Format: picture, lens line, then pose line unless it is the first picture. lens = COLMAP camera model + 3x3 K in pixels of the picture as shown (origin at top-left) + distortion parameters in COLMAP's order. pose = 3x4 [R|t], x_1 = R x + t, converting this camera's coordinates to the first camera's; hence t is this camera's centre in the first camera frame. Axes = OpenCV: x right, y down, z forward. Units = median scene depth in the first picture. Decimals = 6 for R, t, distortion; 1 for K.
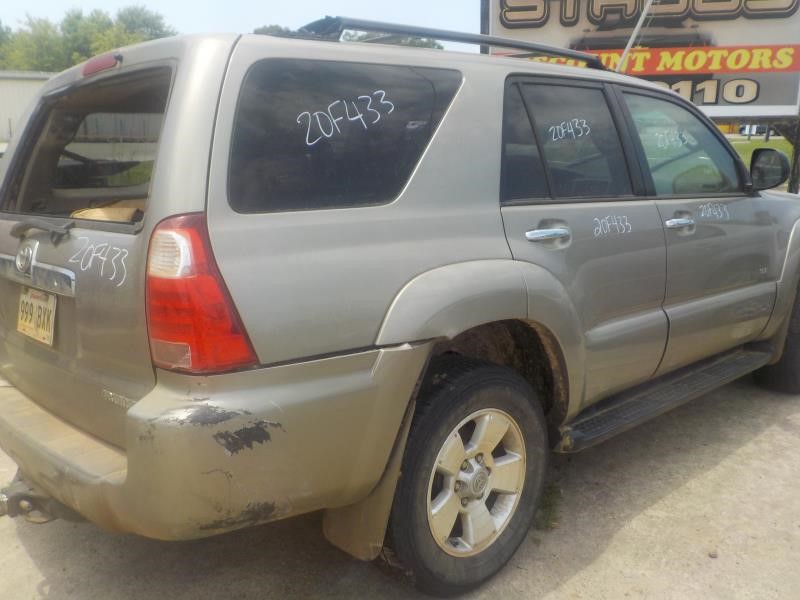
lens RADIAL K [[759.7, 0, 400.0], [0, 759.7, 300.0], [0, 0, 1]] dist [0.024428, -0.024559]
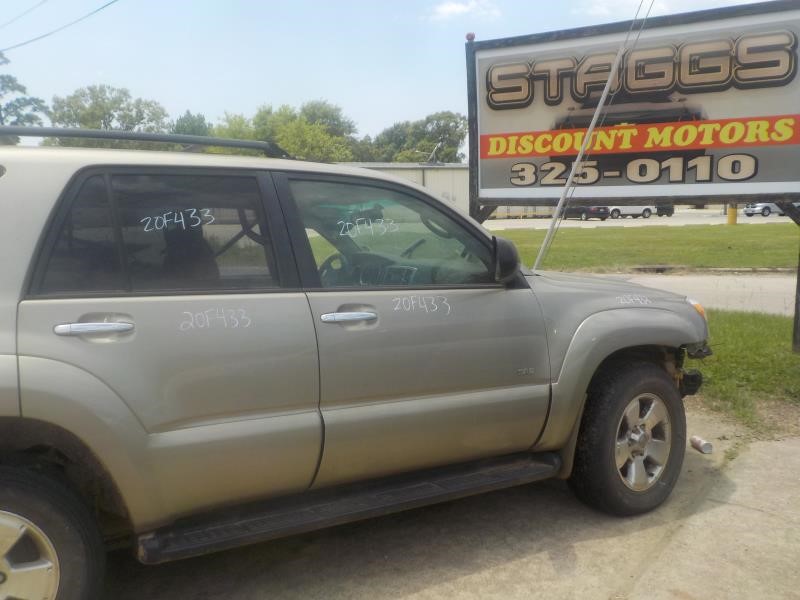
lens RADIAL K [[759.7, 0, 400.0], [0, 759.7, 300.0], [0, 0, 1]] dist [0.024428, -0.024559]
pose [[0.972854, 0.015303, -0.230912, 0.269571], [-0.038520, 0.994600, -0.096374, -0.014967], [0.228190, 0.102653, 0.968190, 0.051969]]
